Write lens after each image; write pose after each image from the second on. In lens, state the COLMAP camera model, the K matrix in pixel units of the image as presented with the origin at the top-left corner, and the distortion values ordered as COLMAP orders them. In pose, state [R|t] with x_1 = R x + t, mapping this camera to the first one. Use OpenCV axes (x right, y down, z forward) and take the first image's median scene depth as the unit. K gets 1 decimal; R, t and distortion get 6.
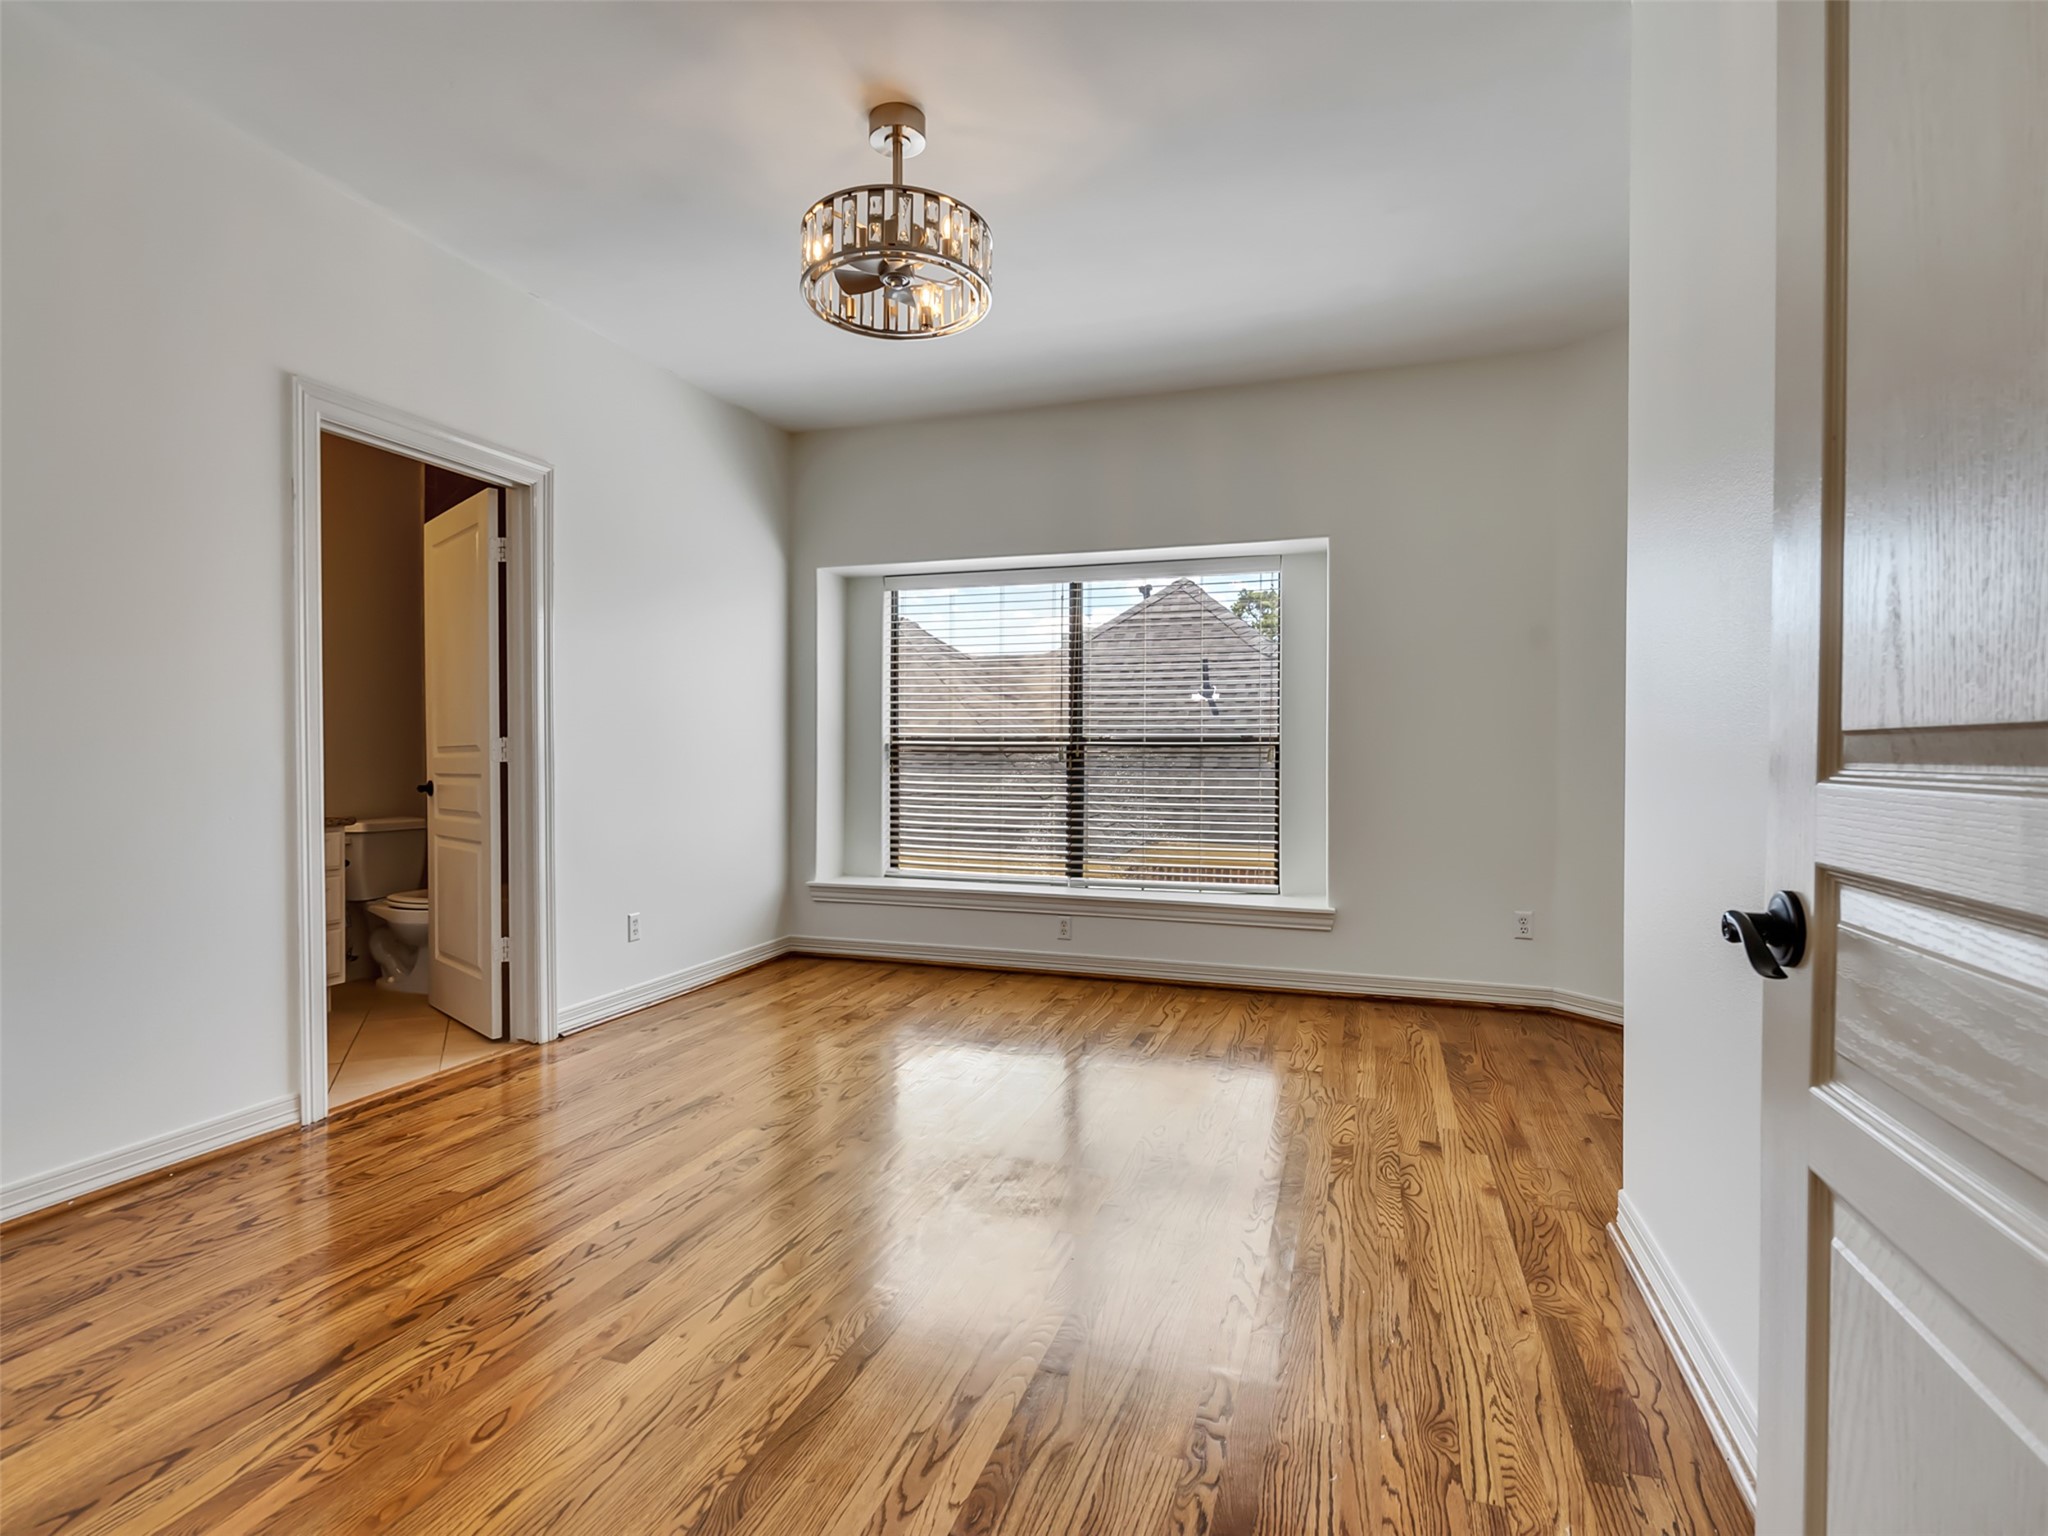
lens RADIAL K [[1018.7, 0, 1024.8], [0, 1018.7, 768.1], [0, 0, 1]] dist [-0.005929, 0.004312]
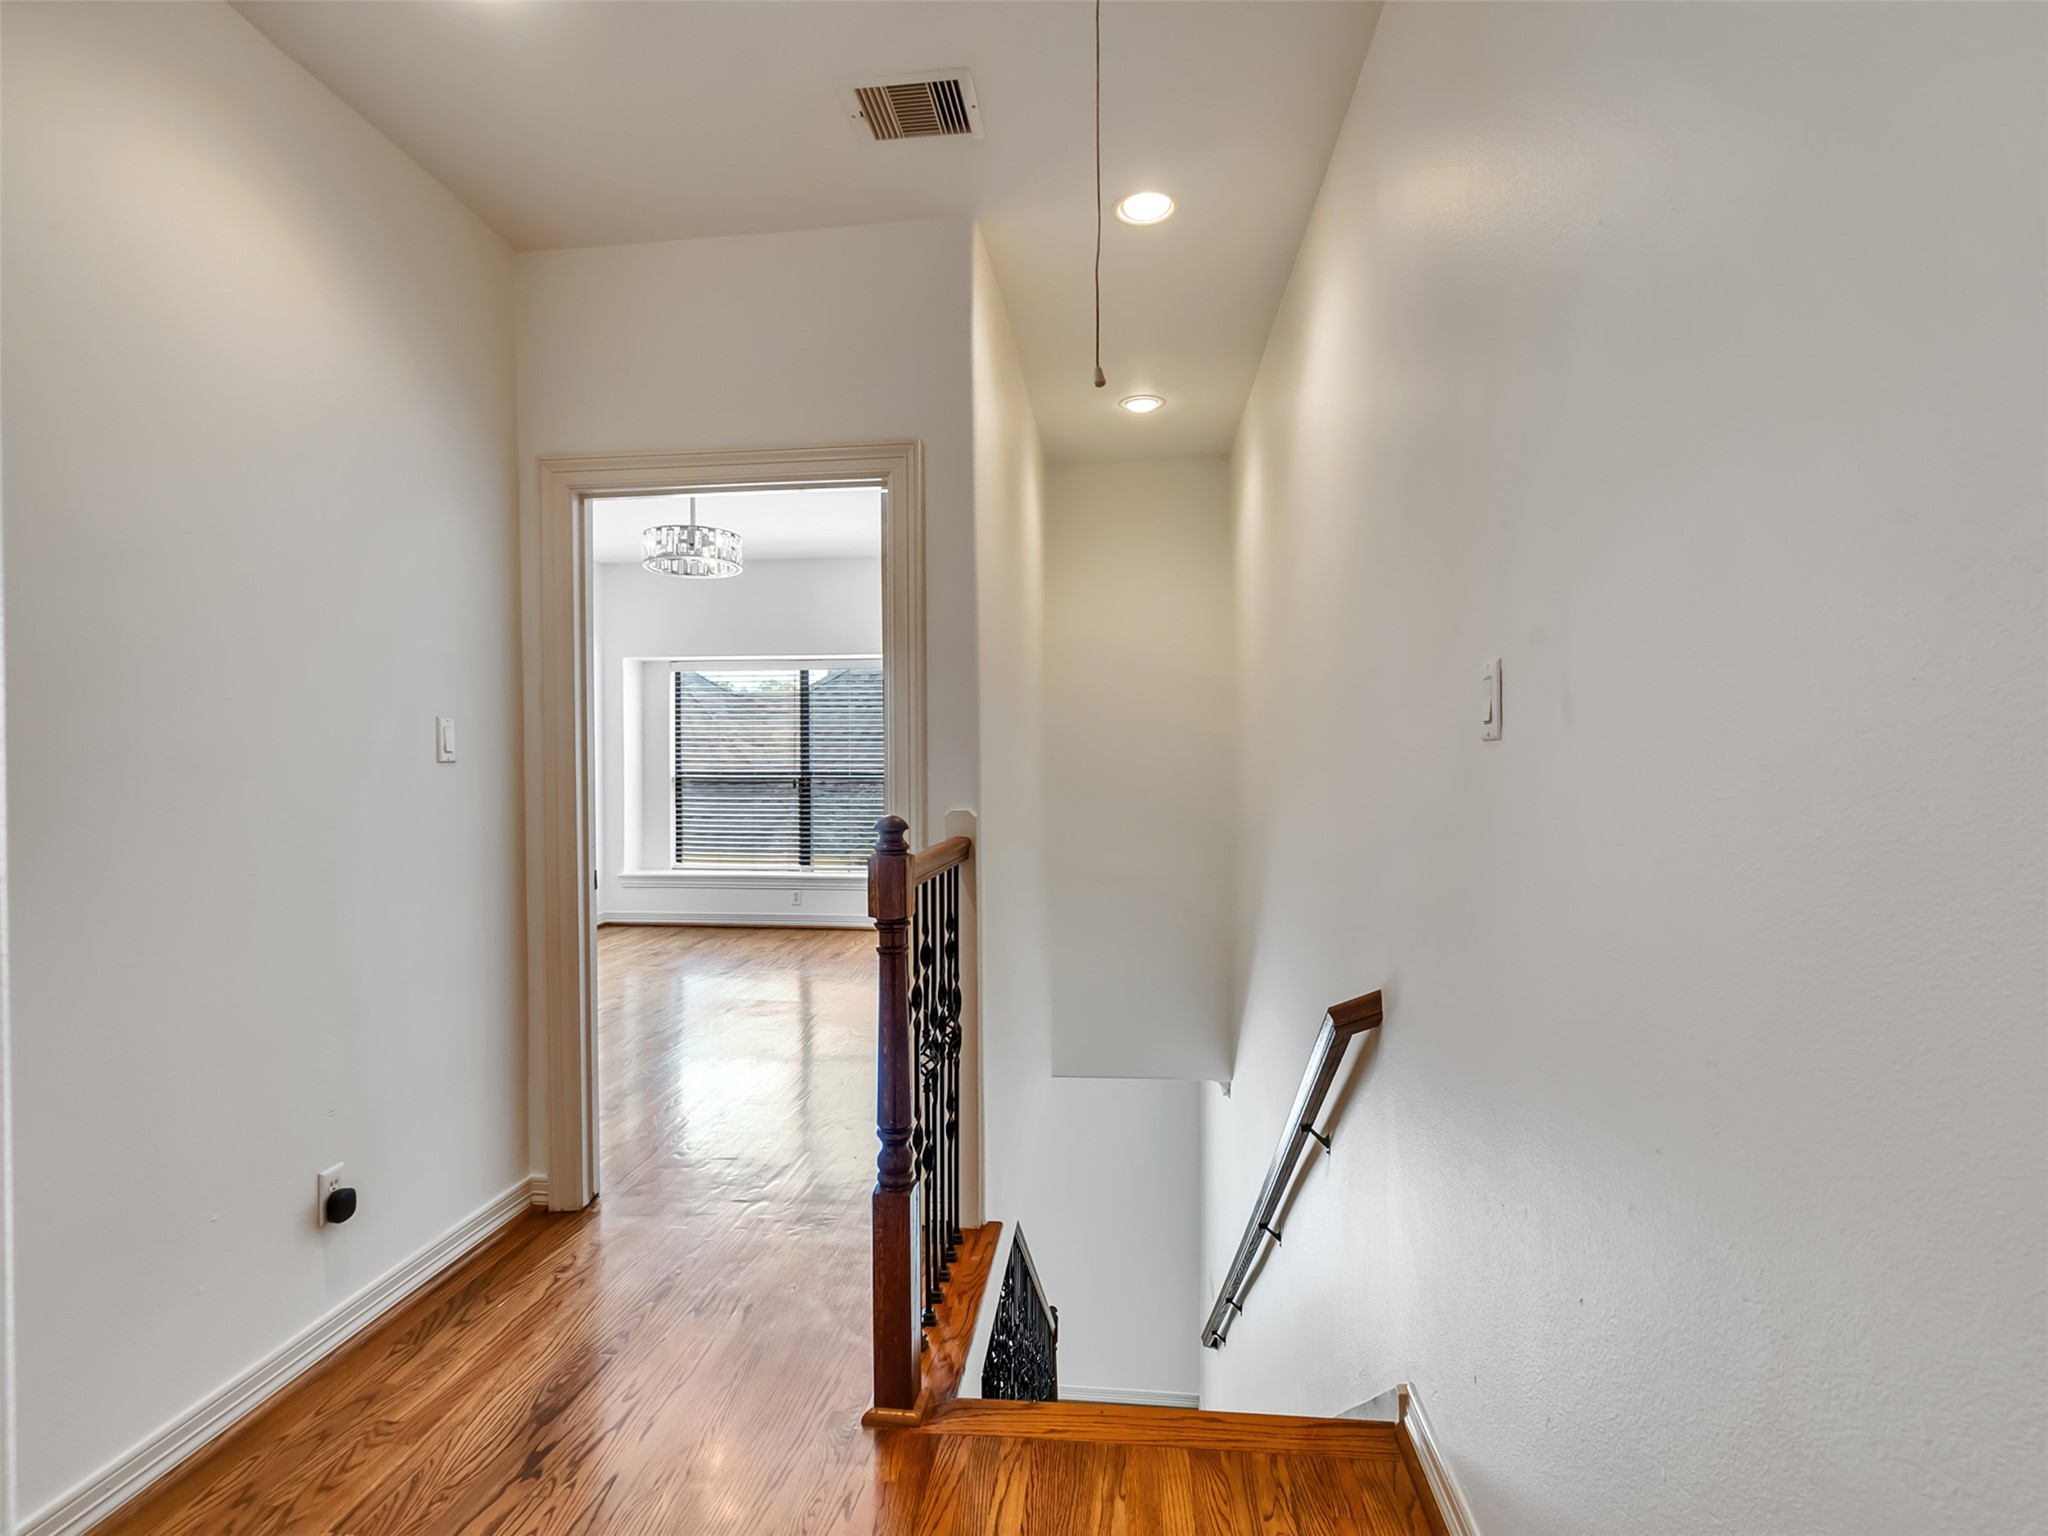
lens RADIAL K [[1018.7, 0, 1013.4], [0, 1018.7, 761.7], [0, 0, 1]] dist [-0.005929, 0.004312]
pose [[0.976967, -0.007207, 0.213267, 0.030201], [0.010050, 0.999874, -0.012247, -0.024508], [-0.213152, 0.014108, 0.976917, -0.545269]]
